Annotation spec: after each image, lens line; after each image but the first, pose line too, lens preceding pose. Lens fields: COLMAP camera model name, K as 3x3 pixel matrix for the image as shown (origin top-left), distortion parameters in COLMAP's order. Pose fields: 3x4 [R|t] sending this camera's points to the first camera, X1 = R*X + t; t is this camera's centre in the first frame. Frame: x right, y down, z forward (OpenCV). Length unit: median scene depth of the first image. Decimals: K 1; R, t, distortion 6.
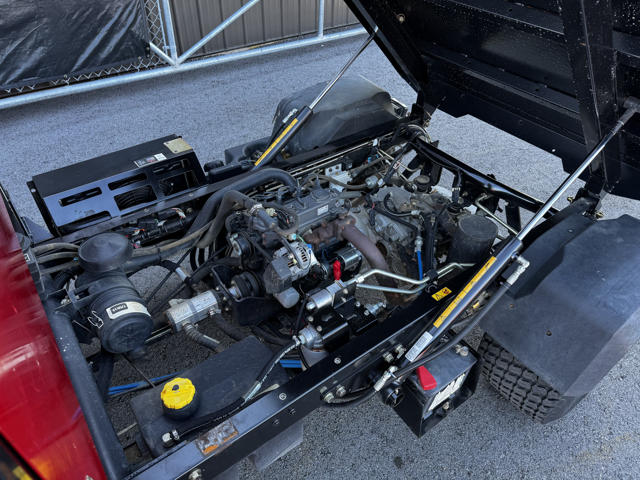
lens RADIAL K [[446.0, 0, 322.3], [0, 446.0, 238.9], [0, 0, 1]] dist [0.128821, -0.189339]
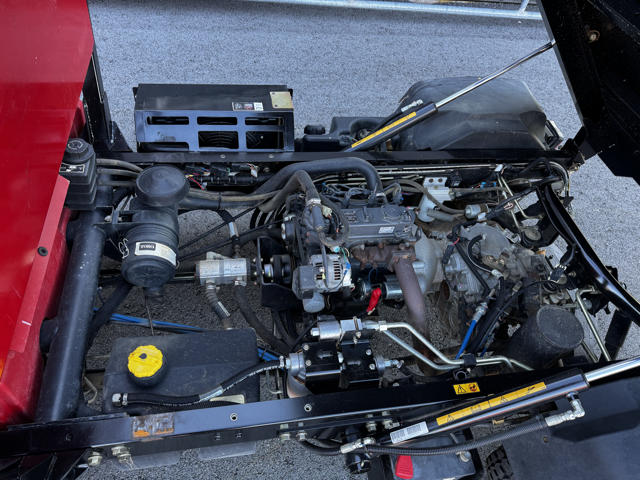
lens RADIAL K [[446.0, 0, 322.3], [0, 446.0, 238.9], [0, 0, 1]] dist [0.128821, -0.189339]
pose [[0.885547, 0.403816, -0.229649, 0.092763], [-0.374859, 0.913139, 0.160179, -0.133752], [0.274385, -0.055760, 0.960002, 0.120446]]
